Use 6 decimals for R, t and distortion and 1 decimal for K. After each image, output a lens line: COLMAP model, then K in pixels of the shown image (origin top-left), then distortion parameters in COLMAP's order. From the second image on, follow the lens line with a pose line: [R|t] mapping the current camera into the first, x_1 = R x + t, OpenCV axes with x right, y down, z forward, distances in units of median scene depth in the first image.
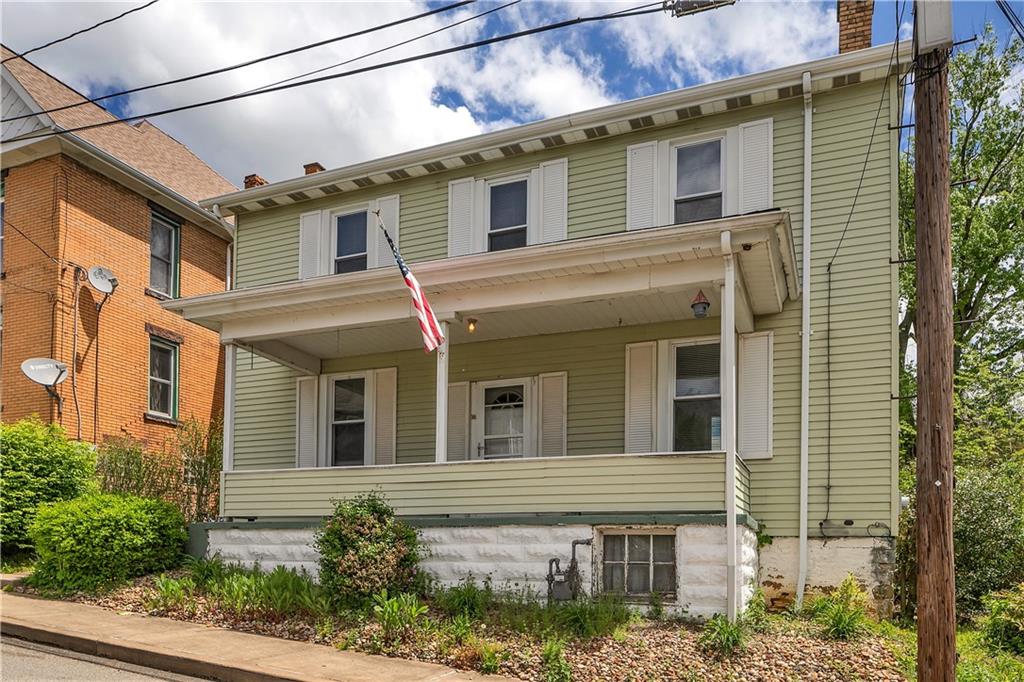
lens RADIAL K [[485.4, 0, 512.0], [0, 485.4, 341.7], [0, 0, 1]] dist [0.001446, -0.001902]
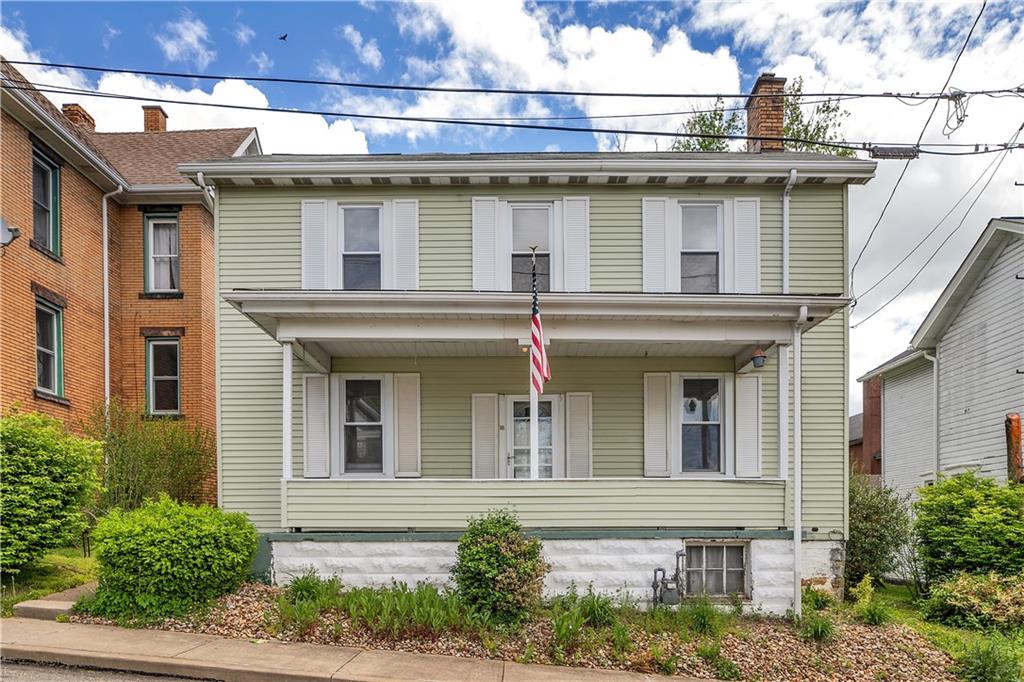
lens RADIAL K [[462.7, 0, 512.1], [0, 462.7, 340.4], [0, 0, 1]] dist [0.000191, -0.000114]
pose [[0.962474, 0.096781, 0.253531, -0.530116], [-0.098504, 0.995119, -0.005923, -0.050077], [-0.252867, -0.019273, 0.967309, 0.024178]]
